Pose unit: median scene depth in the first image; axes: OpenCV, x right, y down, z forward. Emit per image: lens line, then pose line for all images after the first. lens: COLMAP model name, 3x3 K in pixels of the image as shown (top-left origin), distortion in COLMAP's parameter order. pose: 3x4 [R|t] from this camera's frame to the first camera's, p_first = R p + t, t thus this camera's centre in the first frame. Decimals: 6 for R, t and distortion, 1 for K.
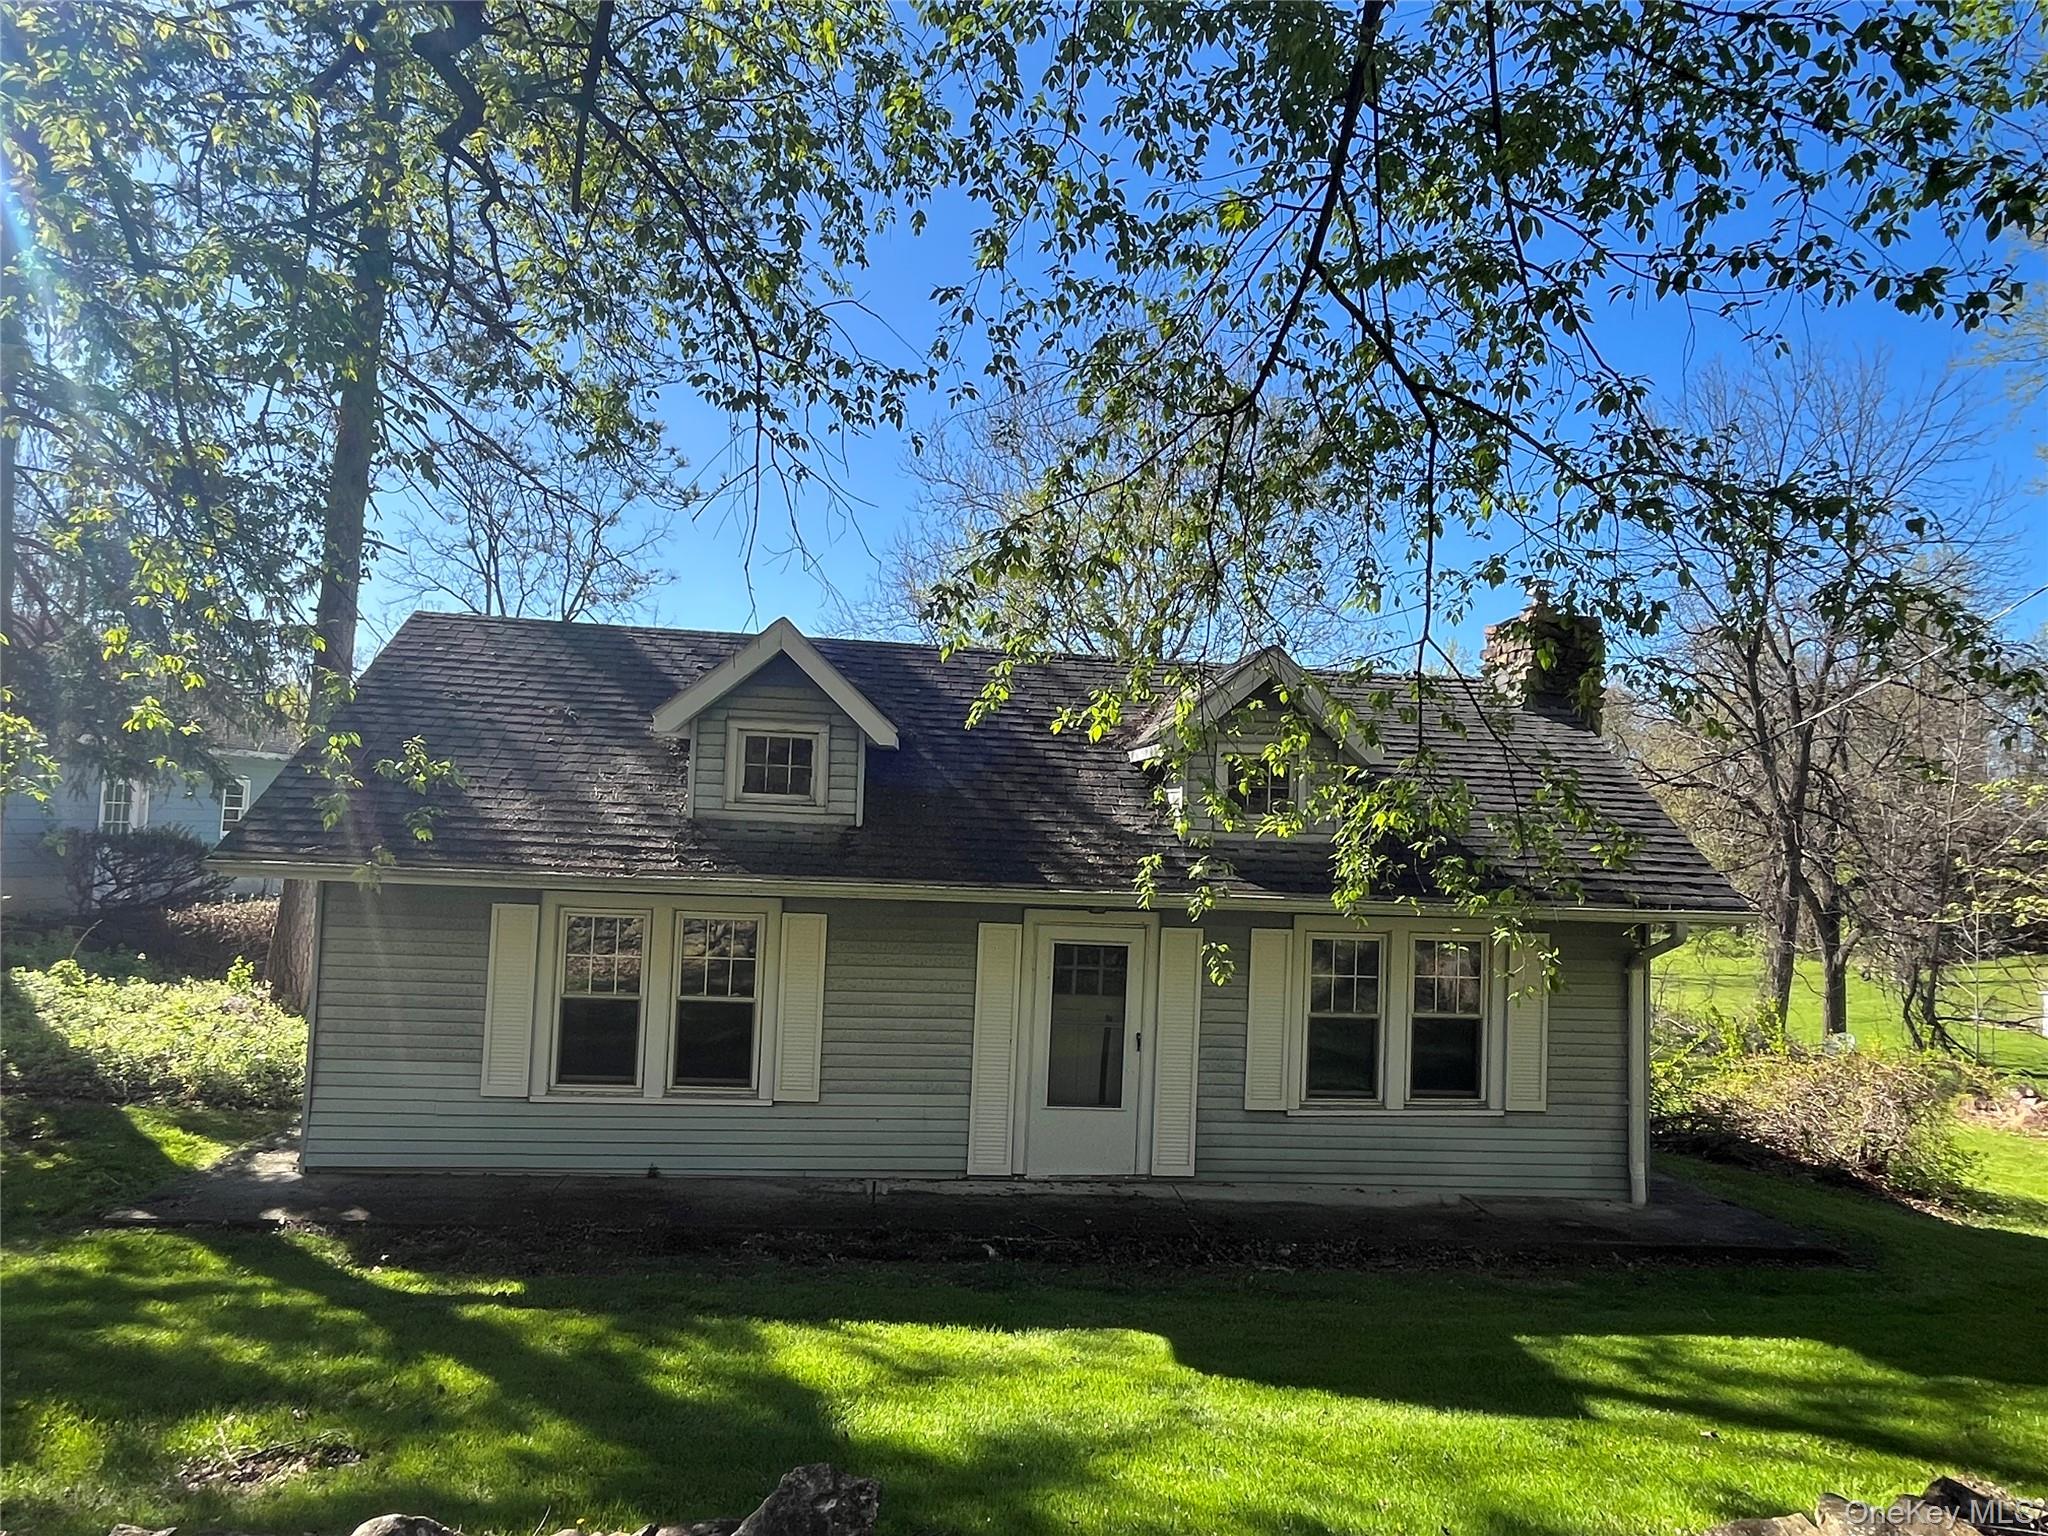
lens RADIAL K [[1185.9, 0, 1023.9], [0, 1185.9, 754.4], [0, 0, 1]] dist [-0.003156, -0.001357]
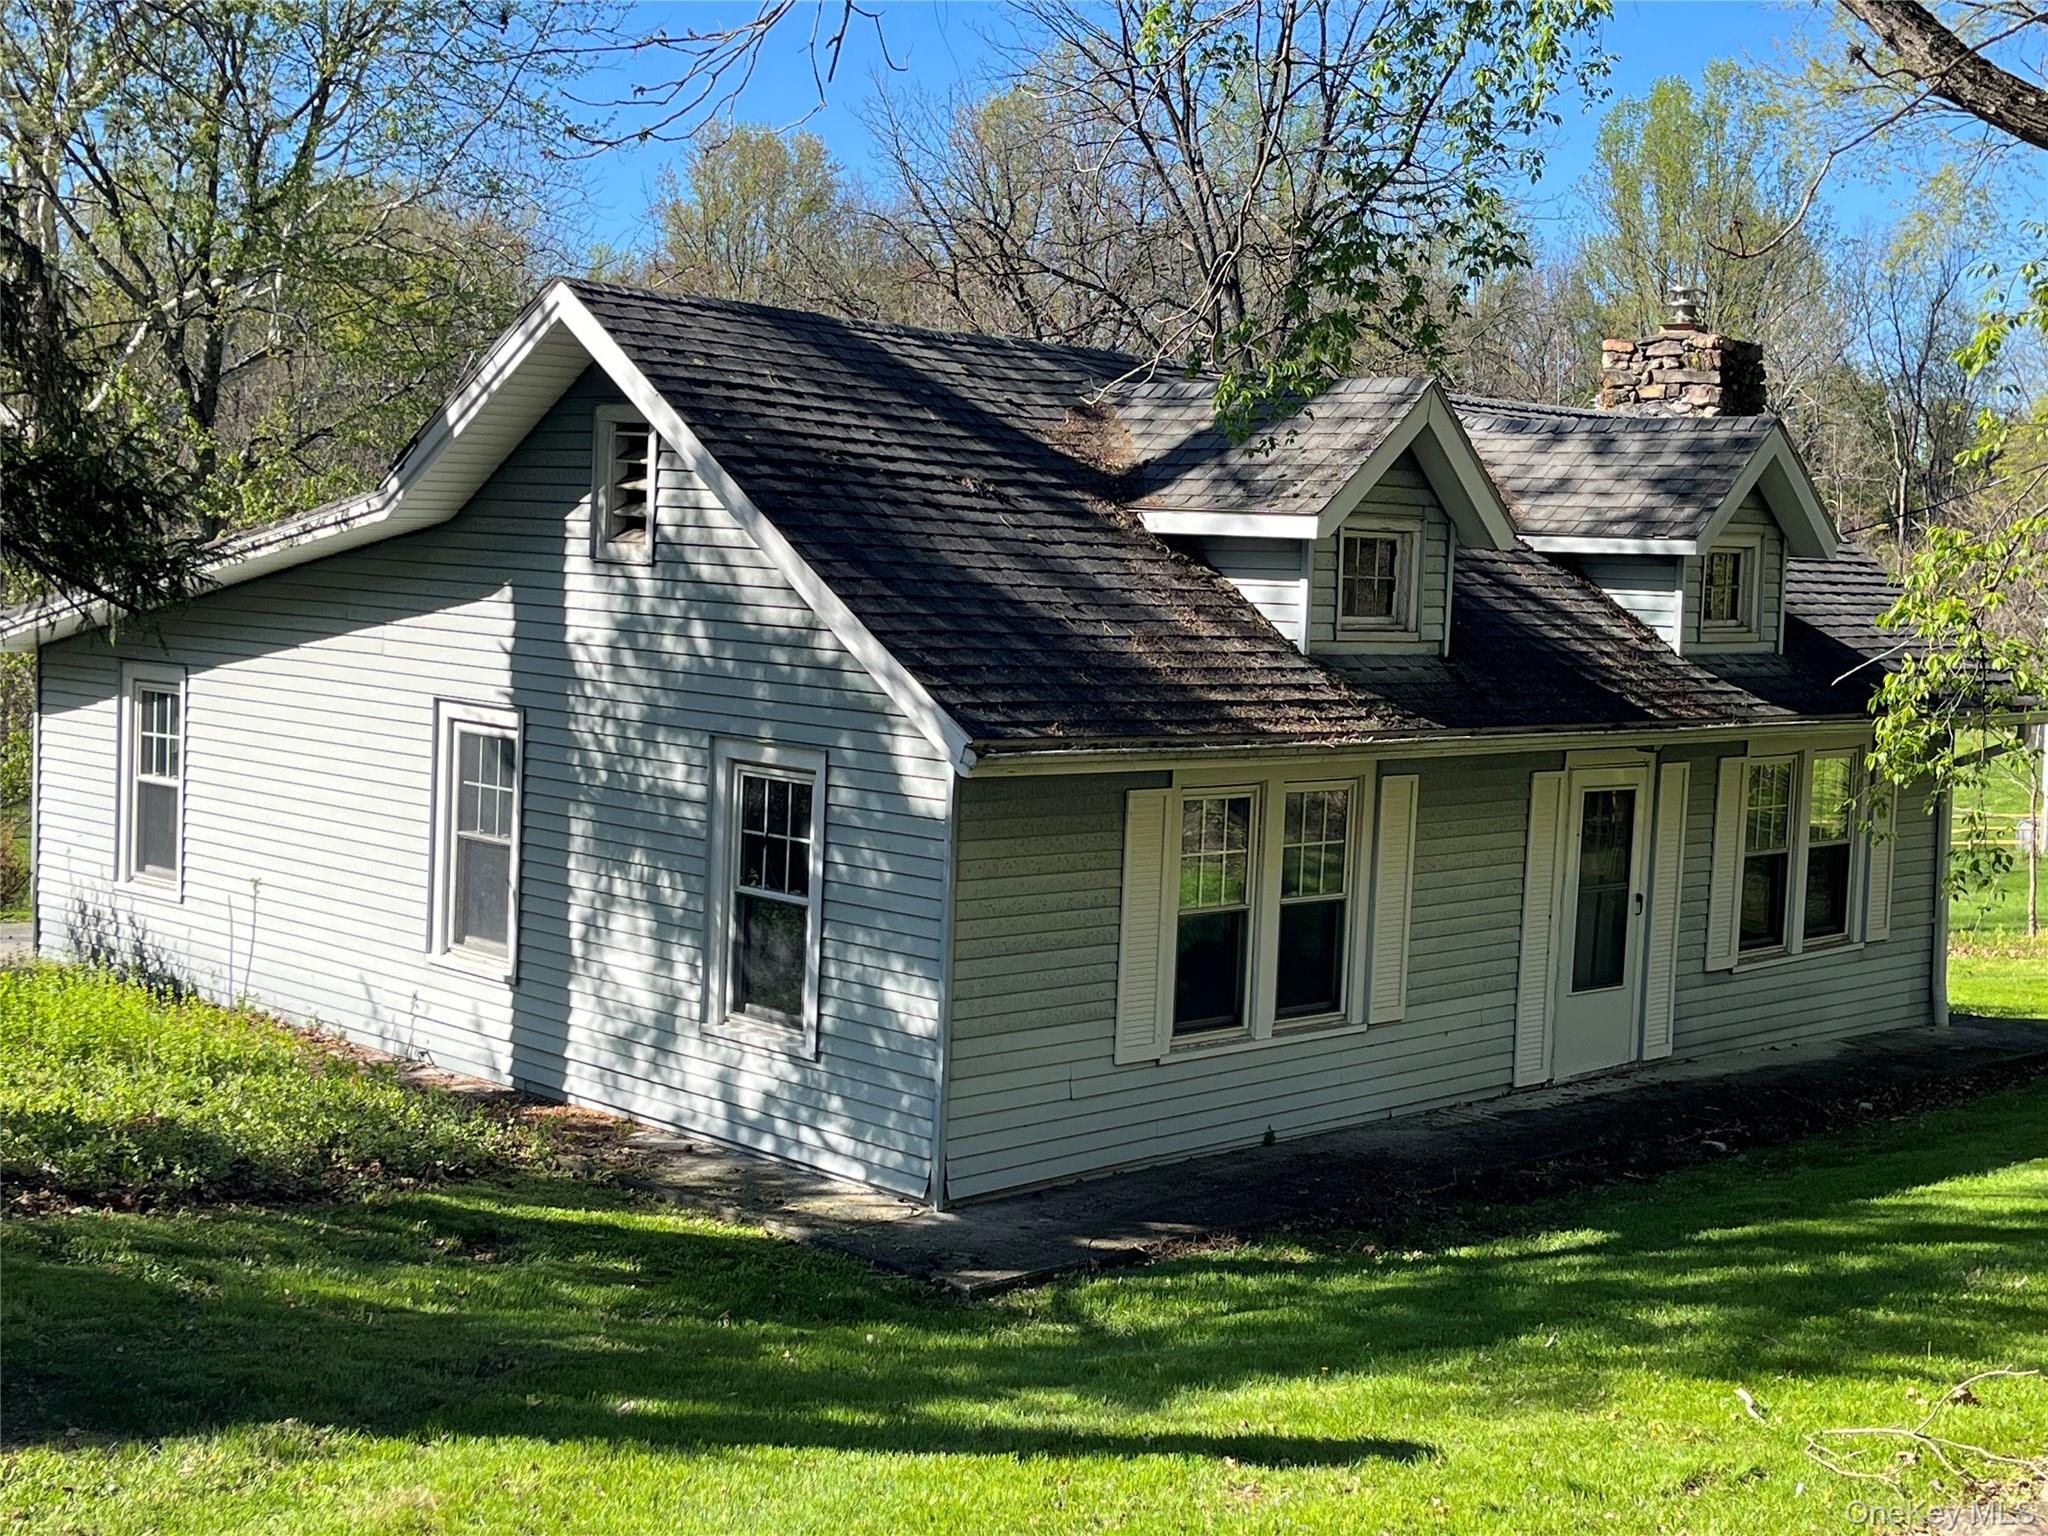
lens RADIAL K [[2675.3, 0, 1027.5], [0, 2675.3, 772.0], [0, 0, 1]] dist [0.006962, 0.000000]
pose [[0.777277, -0.069388, 0.625320, -1.405752], [-0.007737, 0.992771, 0.119778, -0.067552], [-0.629110, -0.097939, 0.771121, -0.155408]]
